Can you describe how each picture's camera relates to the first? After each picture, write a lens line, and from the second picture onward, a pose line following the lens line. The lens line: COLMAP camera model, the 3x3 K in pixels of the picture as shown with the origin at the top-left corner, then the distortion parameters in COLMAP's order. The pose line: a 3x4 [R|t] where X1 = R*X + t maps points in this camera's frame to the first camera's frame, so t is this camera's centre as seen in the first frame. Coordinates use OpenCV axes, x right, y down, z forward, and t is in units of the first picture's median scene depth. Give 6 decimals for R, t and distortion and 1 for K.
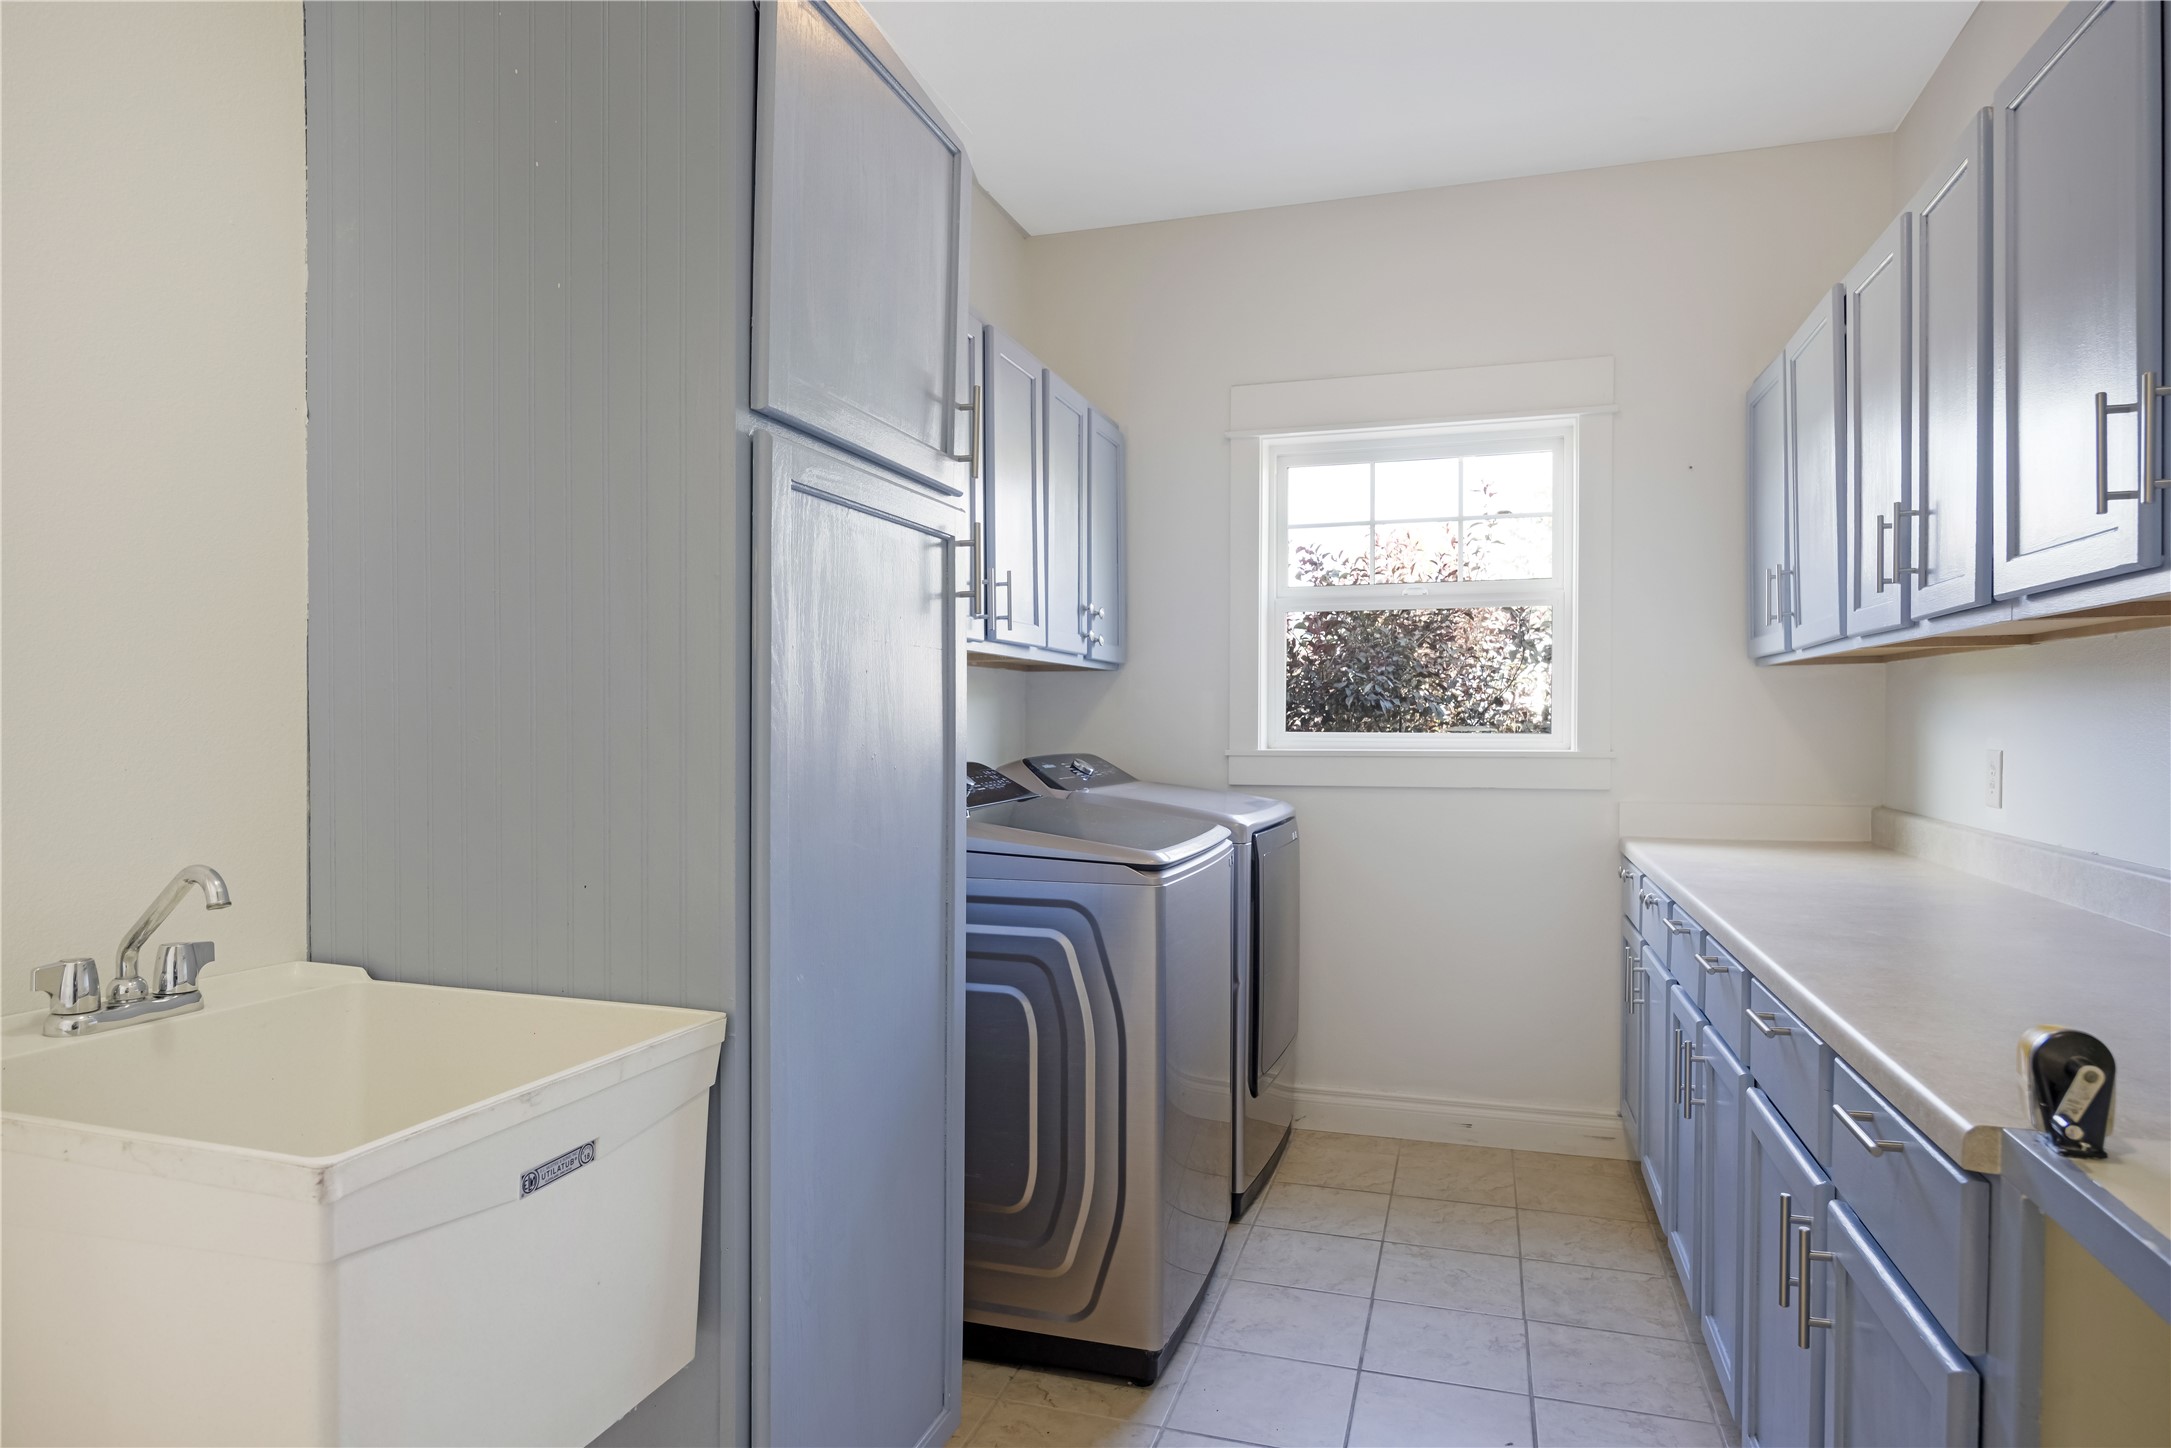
lens RADIAL K [[1287.9, 0, 1076.0], [0, 1287.9, 737.8], [0, 0, 1]] dist [-0.002007, -0.000032]
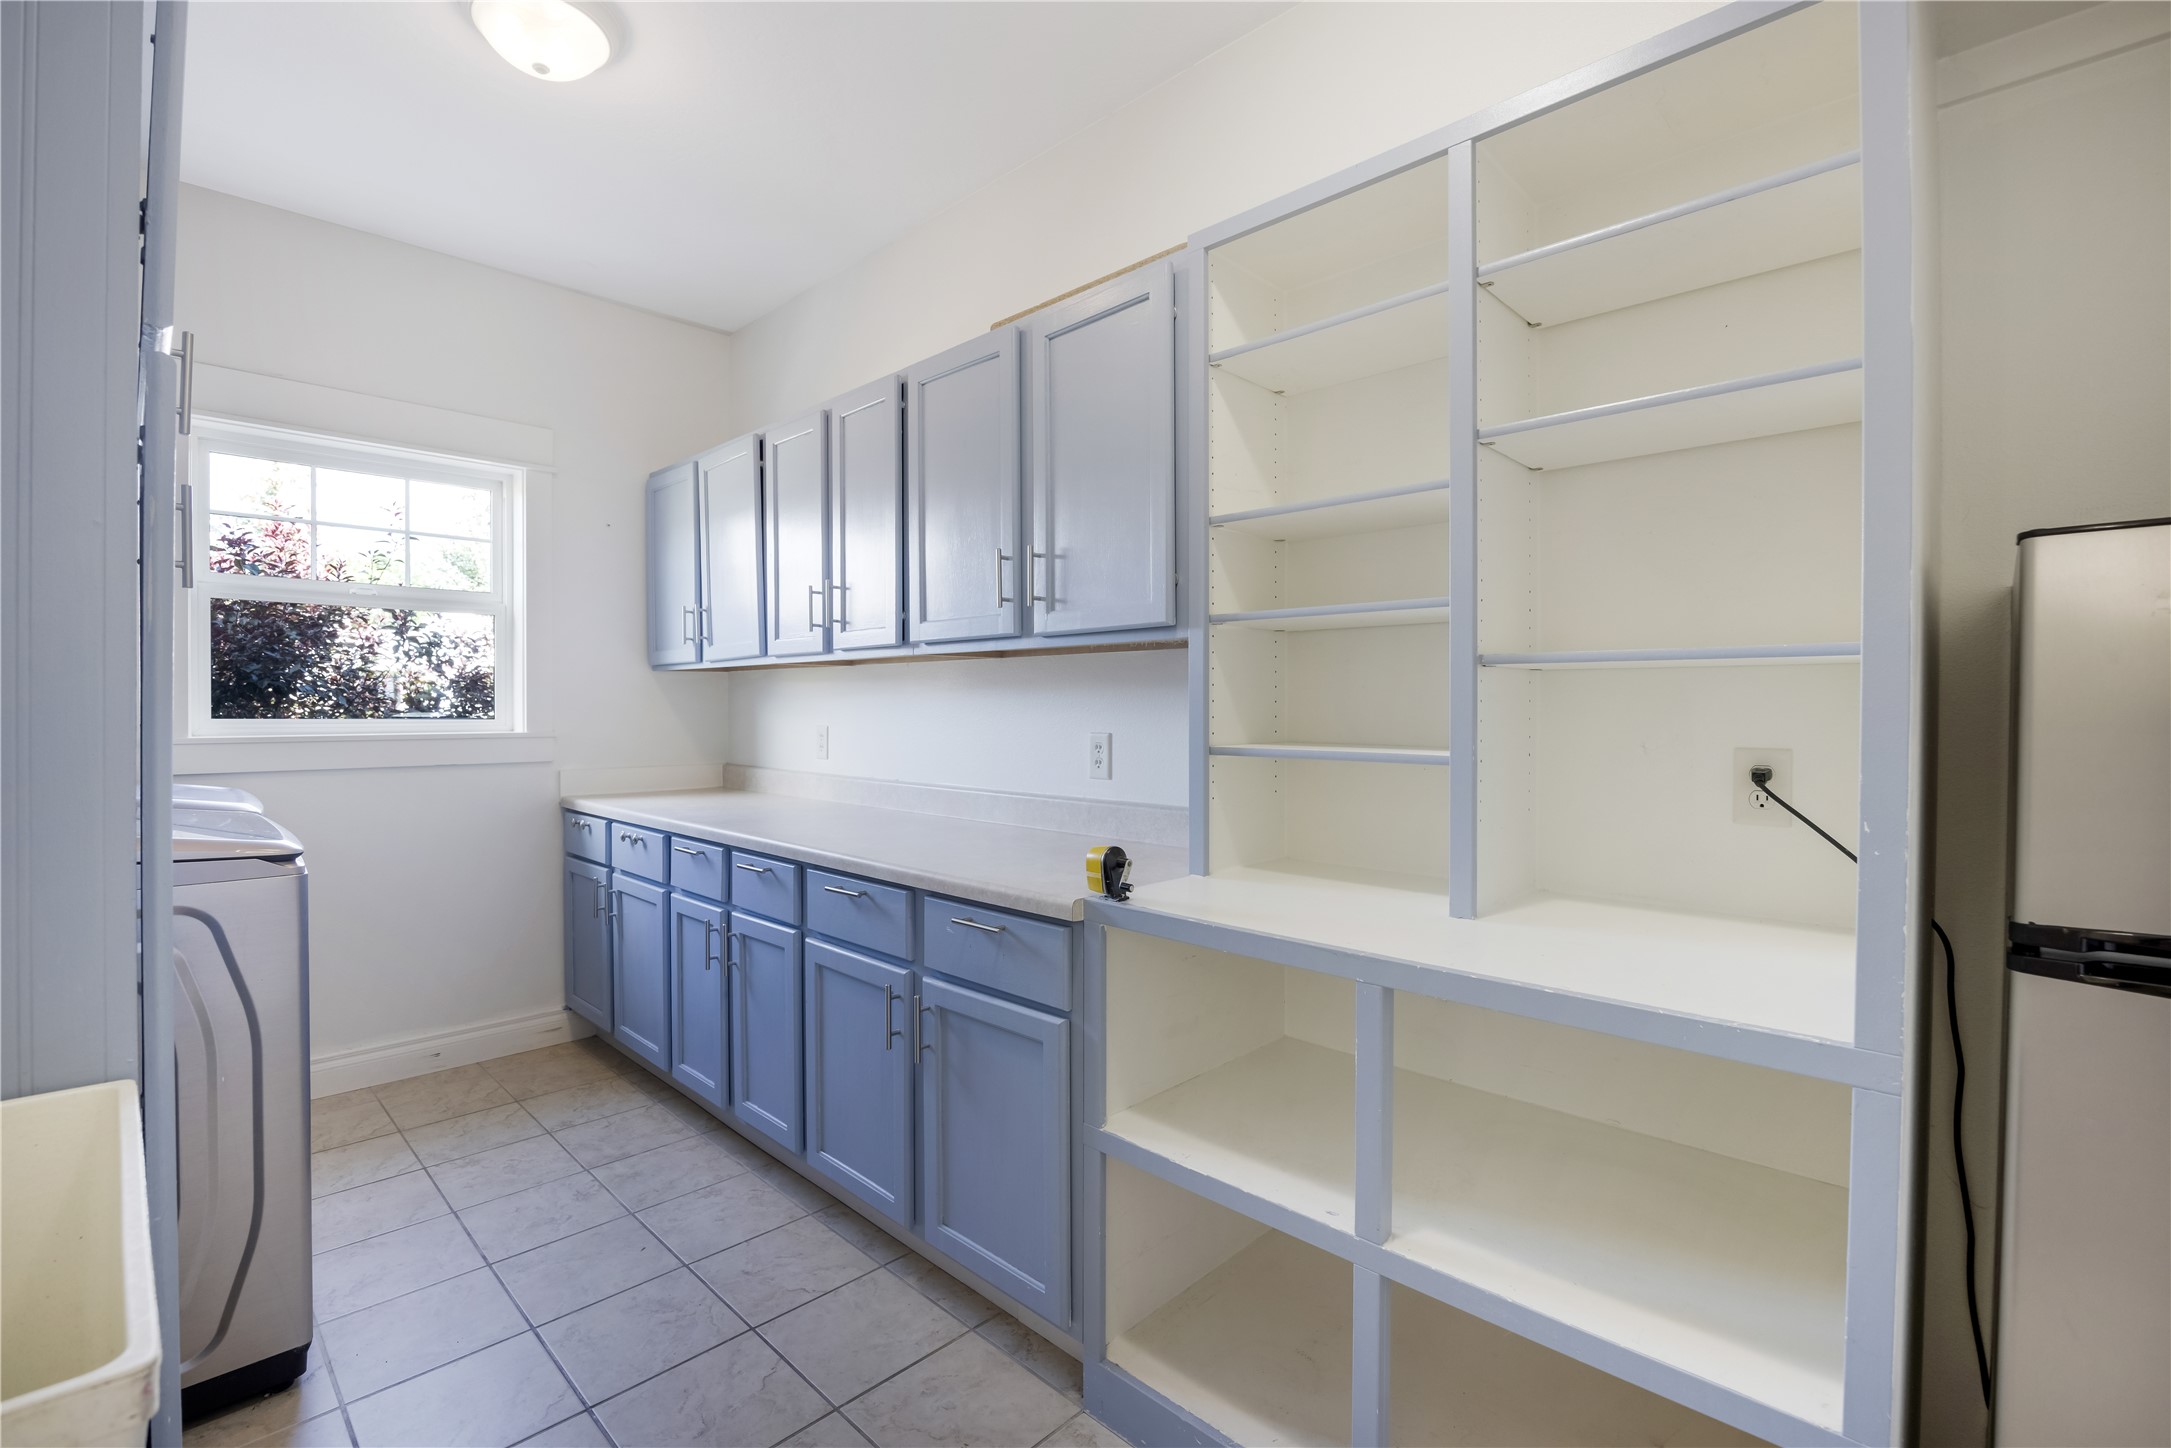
lens RADIAL K [[968.4, 0, 1082.8], [0, 968.4, 711.6], [0, 0, 1]] dist [-0.015464, 0.001414]
pose [[0.440327, -0.002541, 0.897834, -0.270645], [0.010655, 0.999940, -0.002395, -0.002460], [-0.897774, 0.010621, 0.440328, 0.107424]]
